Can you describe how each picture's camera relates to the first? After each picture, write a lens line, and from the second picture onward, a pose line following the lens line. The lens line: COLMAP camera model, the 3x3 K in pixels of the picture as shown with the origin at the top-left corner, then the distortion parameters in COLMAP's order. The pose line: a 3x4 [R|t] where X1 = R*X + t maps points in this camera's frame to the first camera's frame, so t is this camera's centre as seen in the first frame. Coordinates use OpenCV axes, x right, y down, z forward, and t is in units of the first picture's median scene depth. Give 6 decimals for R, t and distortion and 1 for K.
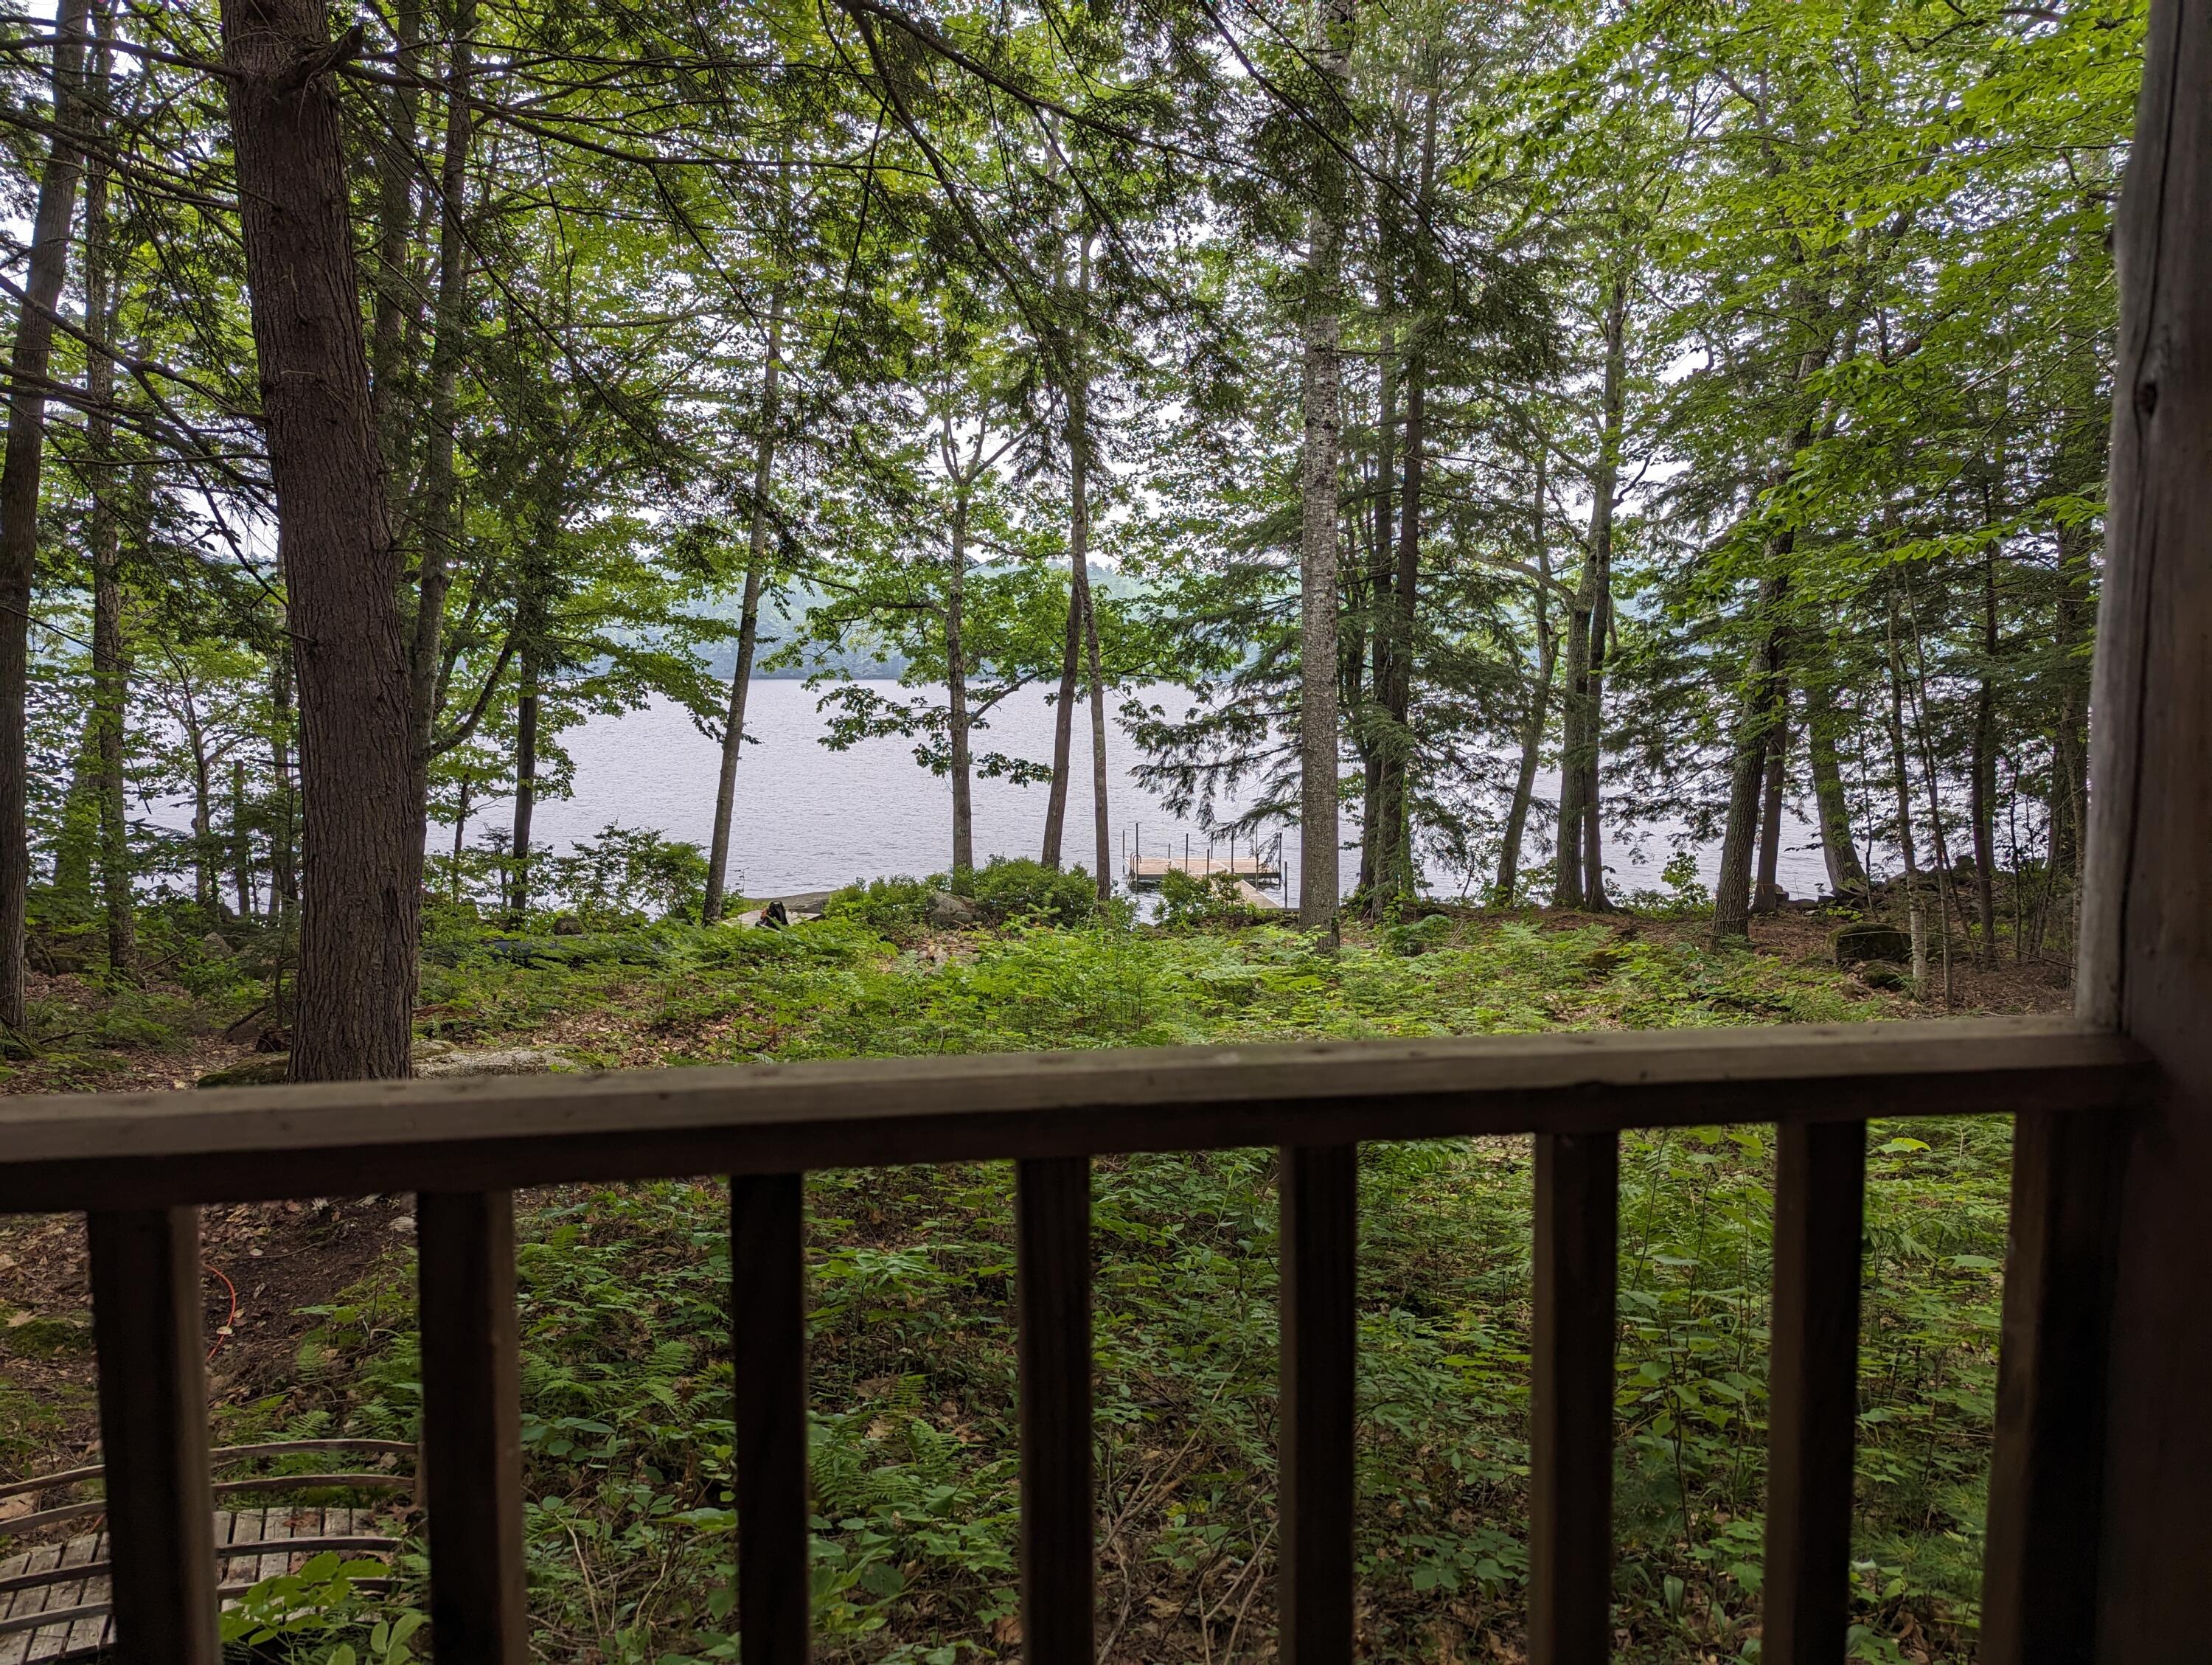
lens RADIAL K [[1557.2, 0, 1096.7], [0, 1557.2, 828.2], [0, 0, 1]] dist [0.046017, -0.024167]
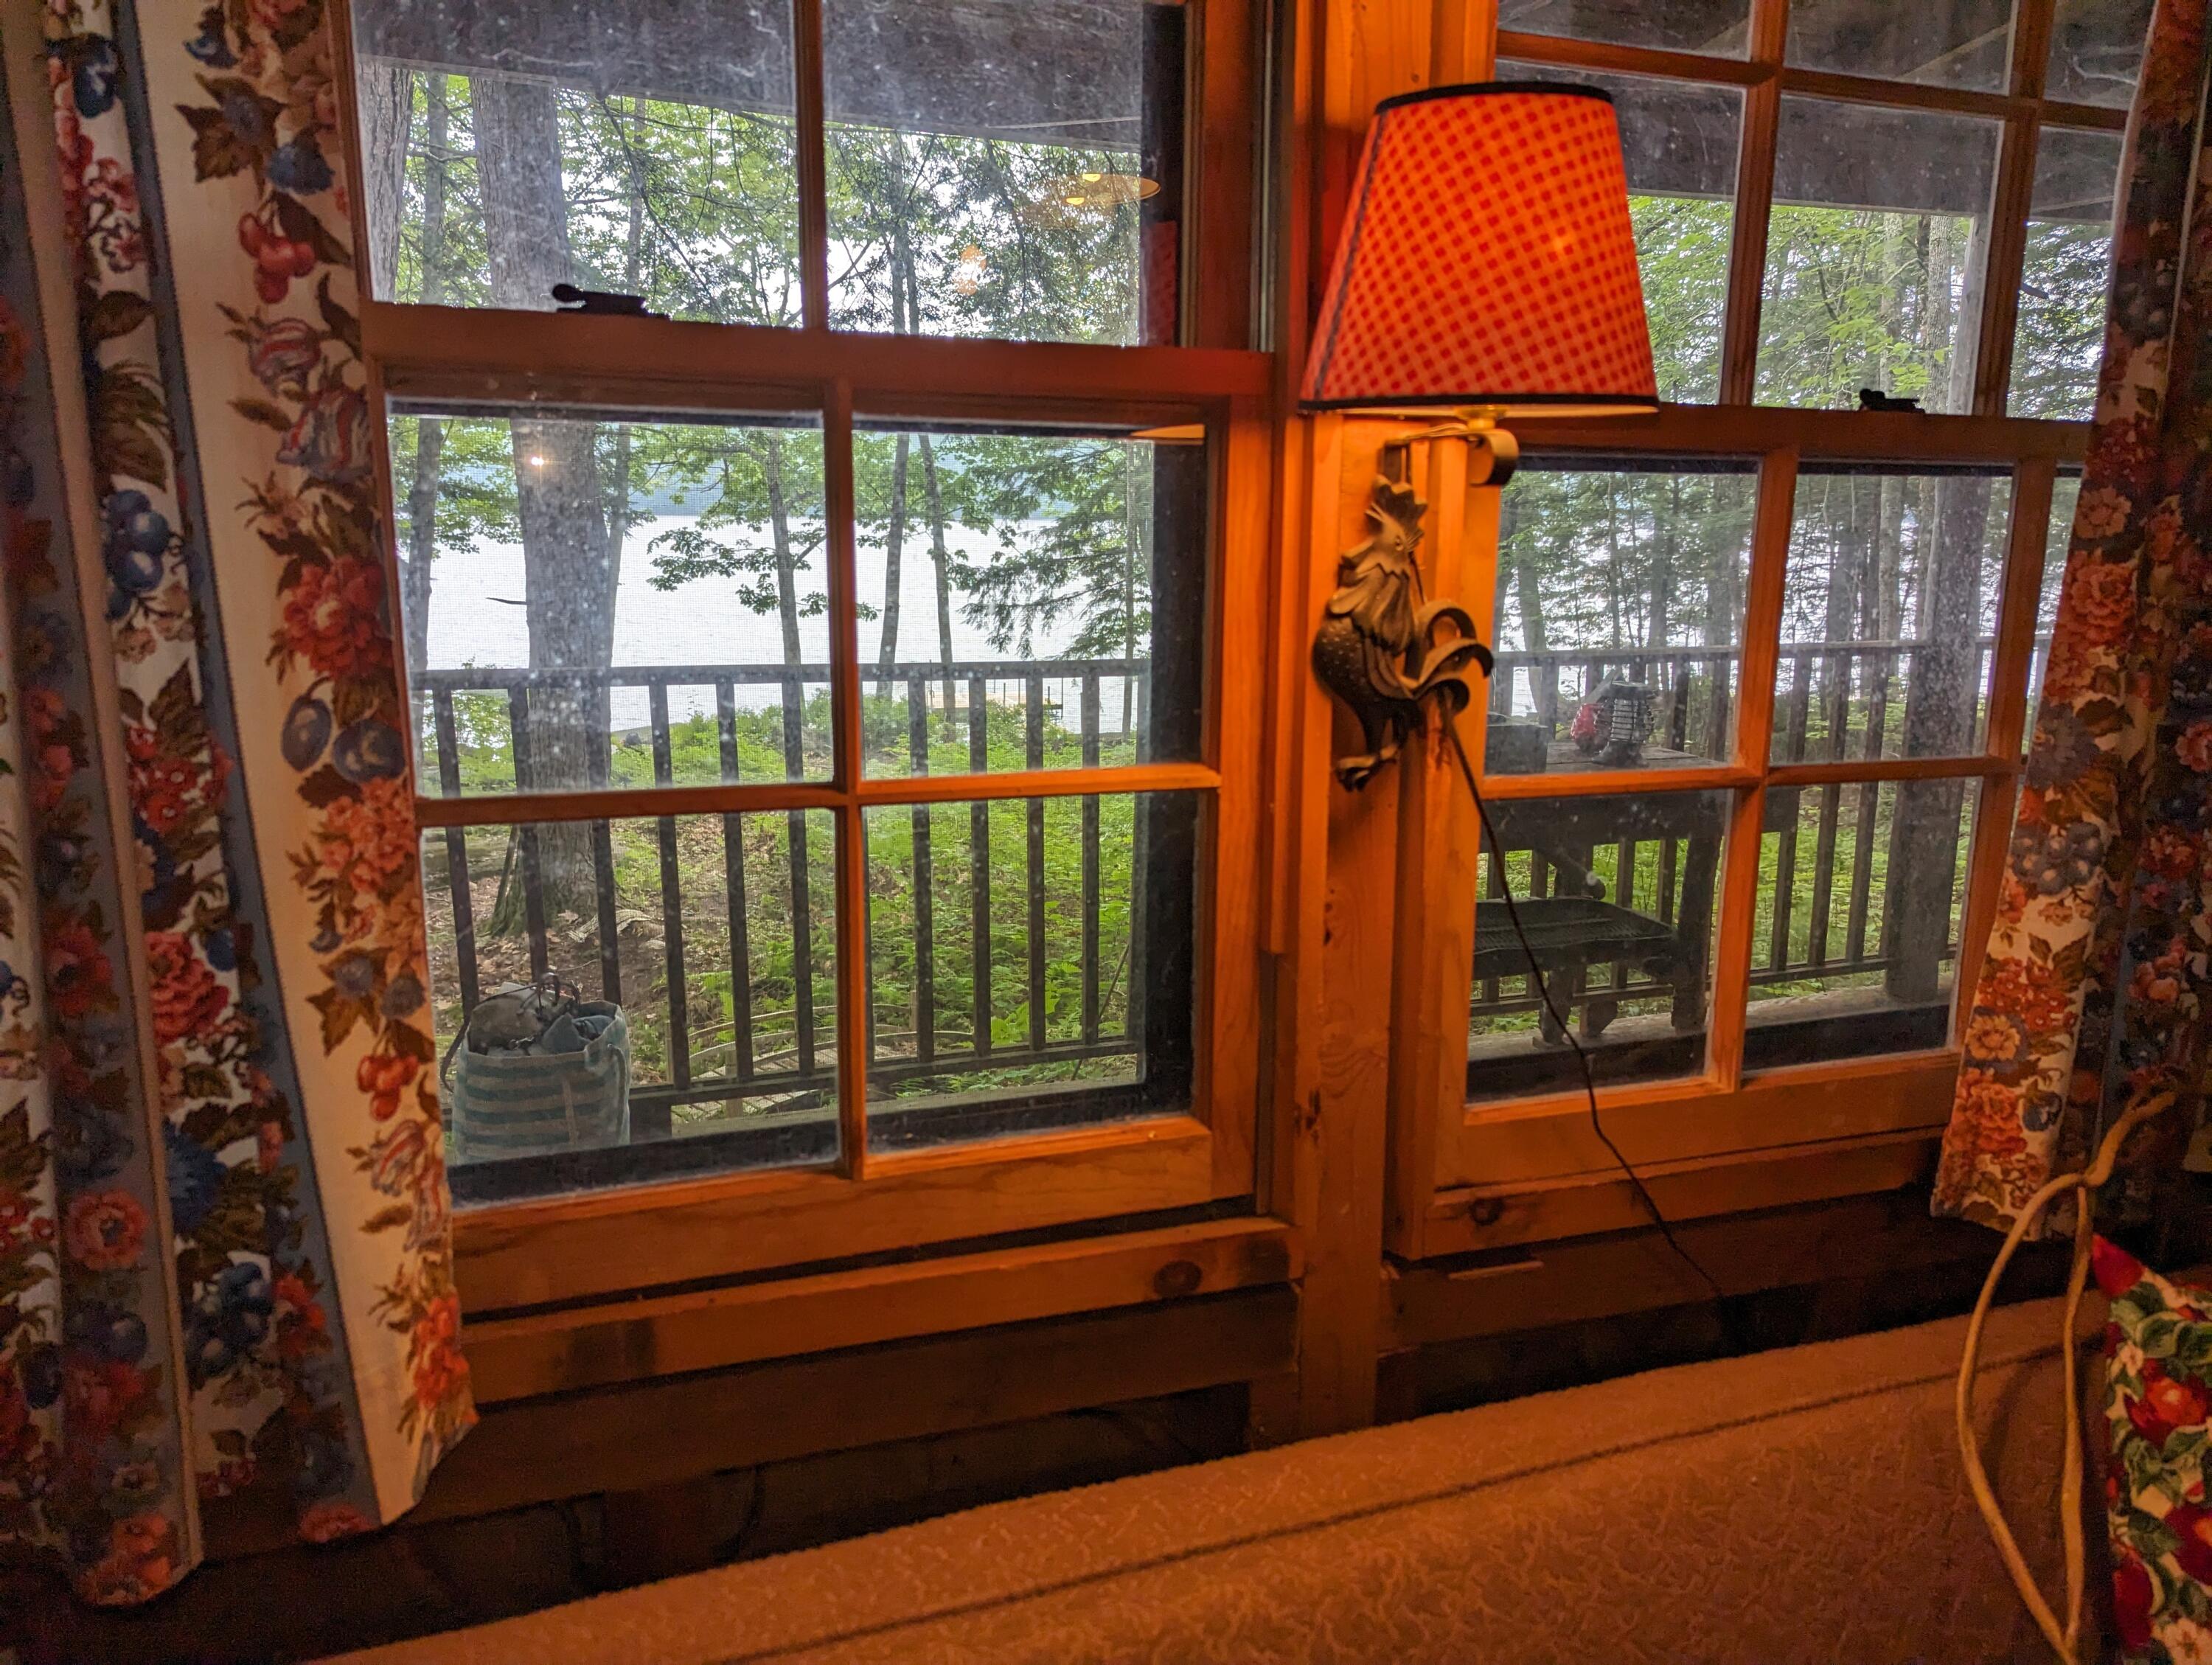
lens RADIAL K [[1557.2, 0, 1118.7], [0, 1557.2, 791.4], [0, 0, 1]] dist [0.046017, -0.024167]
pose [[0.979079, -0.025814, 0.201836, -0.082930], [0.010243, 0.996916, 0.077810, 0.005975], [-0.203222, -0.074115, 0.976324, -0.094735]]
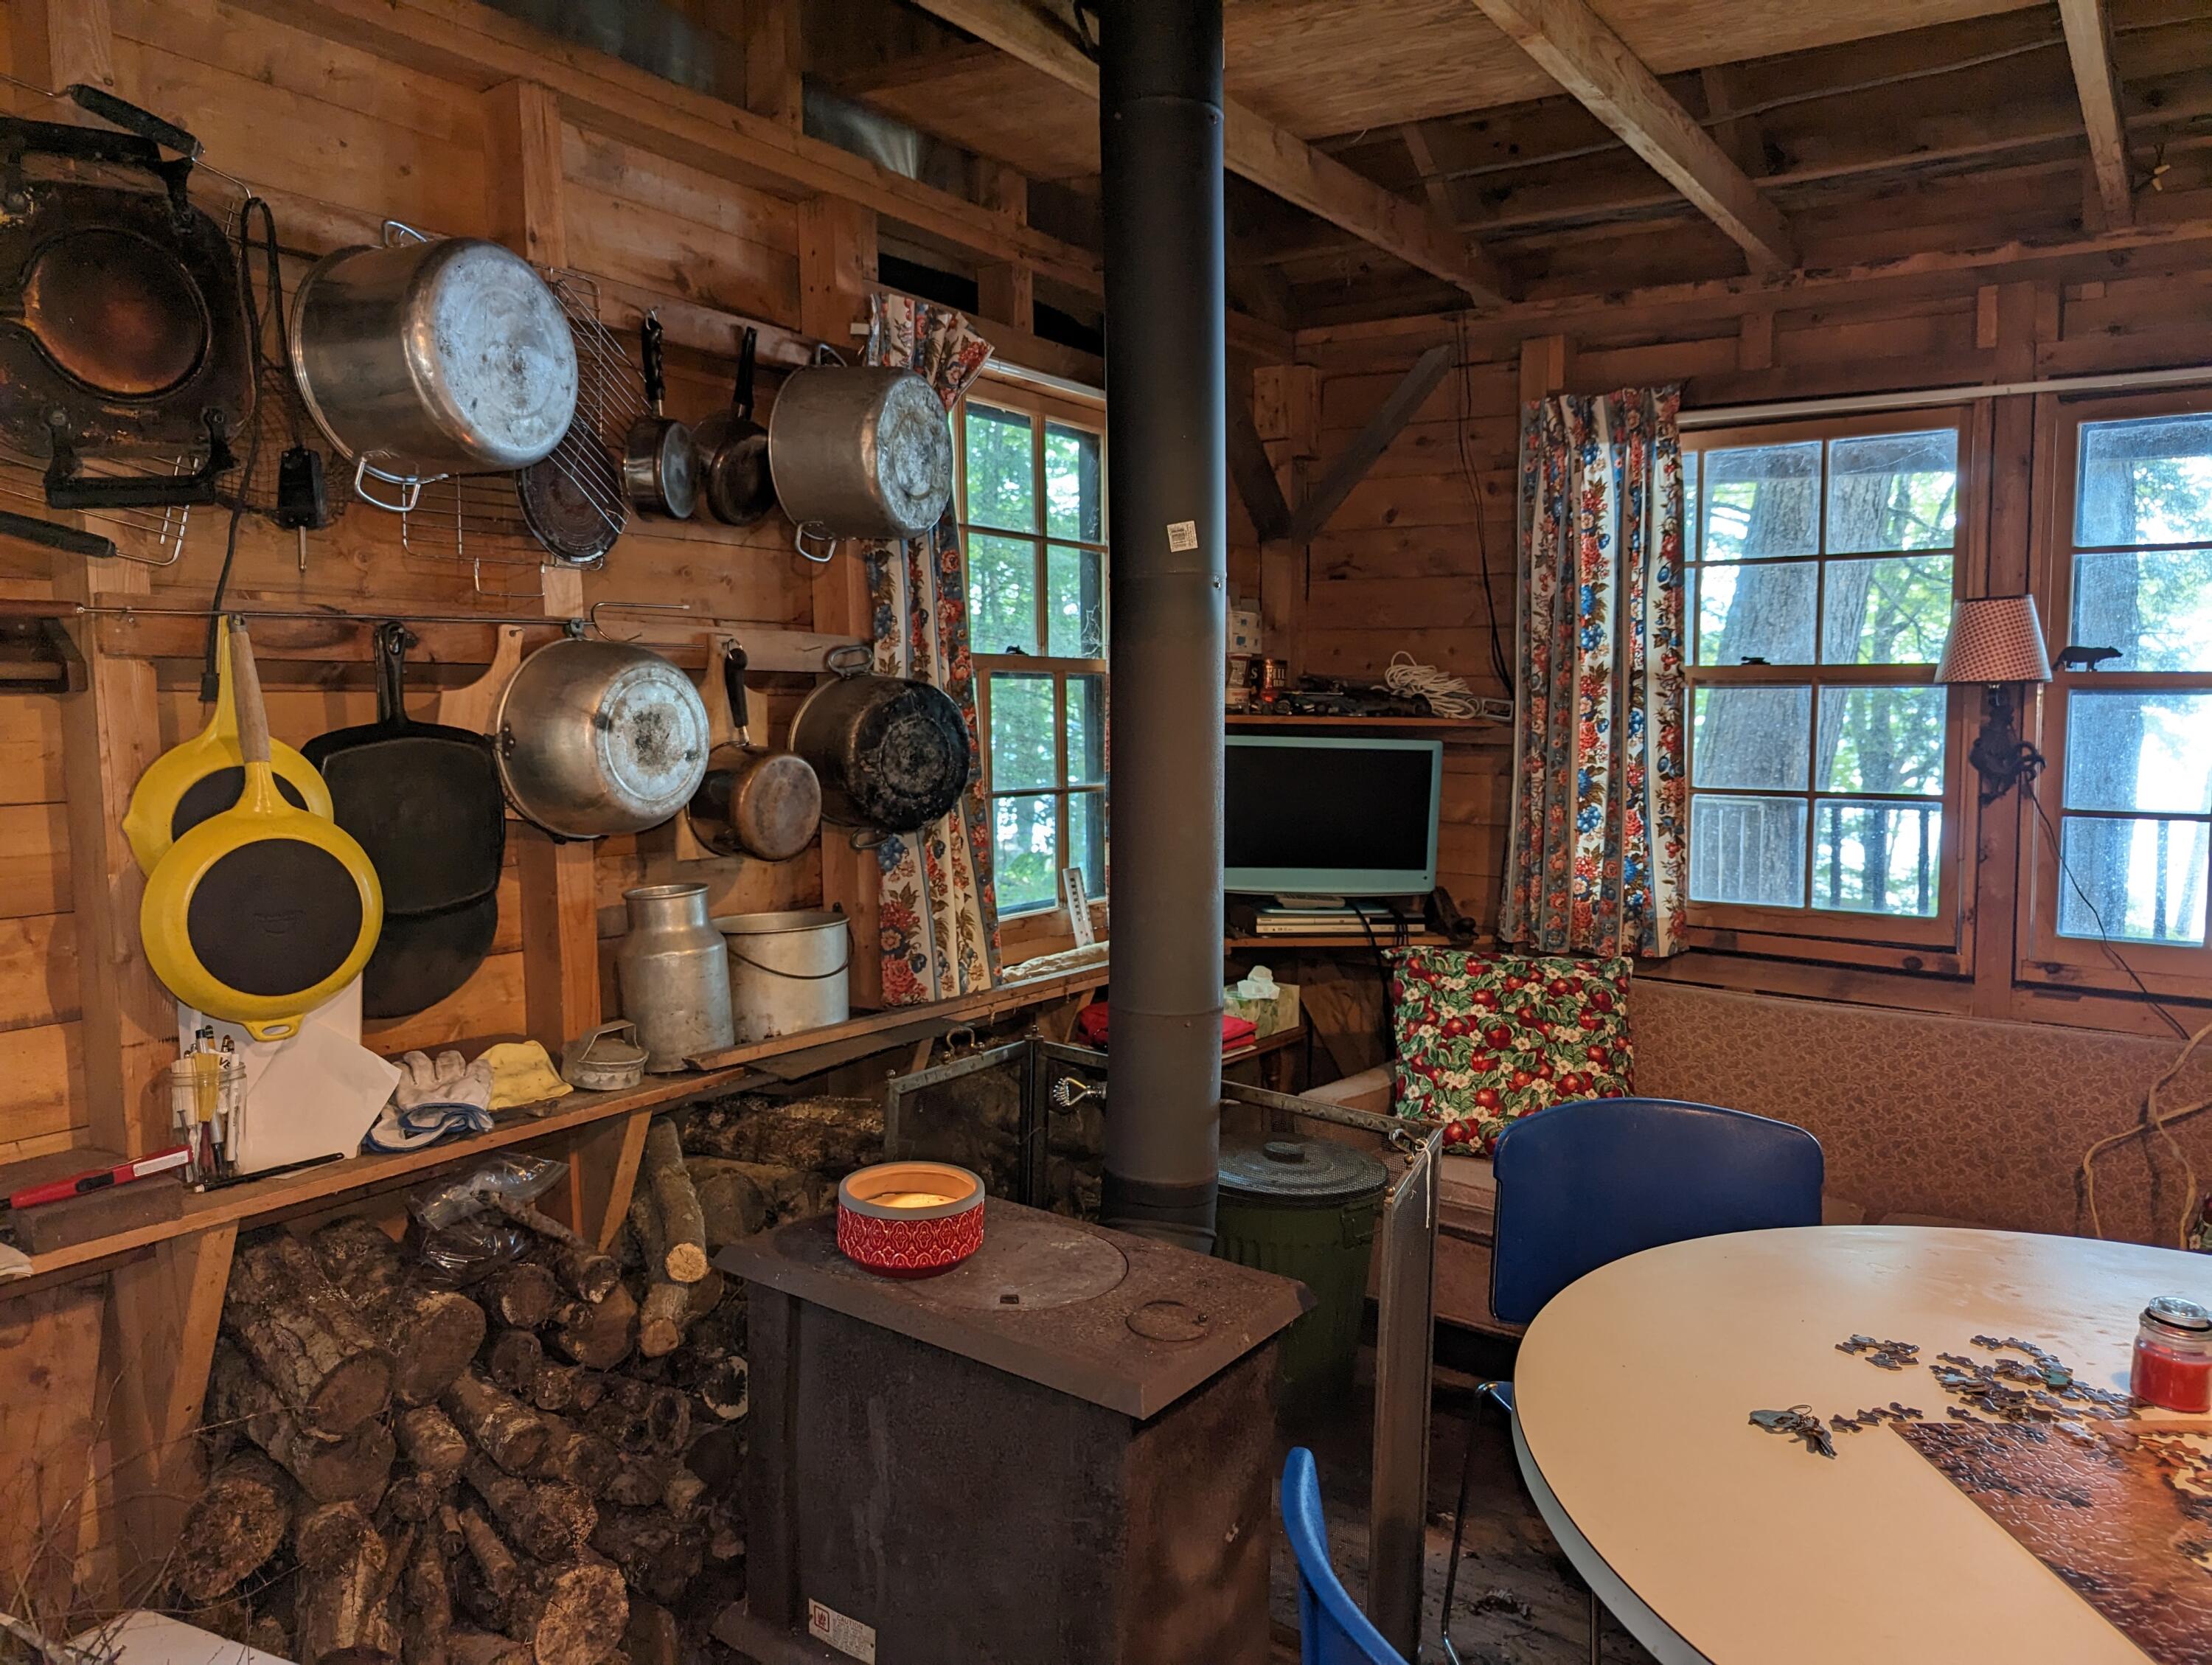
lens RADIAL K [[1557.2, 0, 1098.9], [0, 1557.2, 830.8], [0, 0, 1]] dist [0.046017, -0.024167]
pose [[0.736935, 0.057589, -0.673507, 1.315676], [-0.063757, 0.997844, 0.015560, 0.242298], [0.672951, 0.031475, 0.739017, -3.098843]]
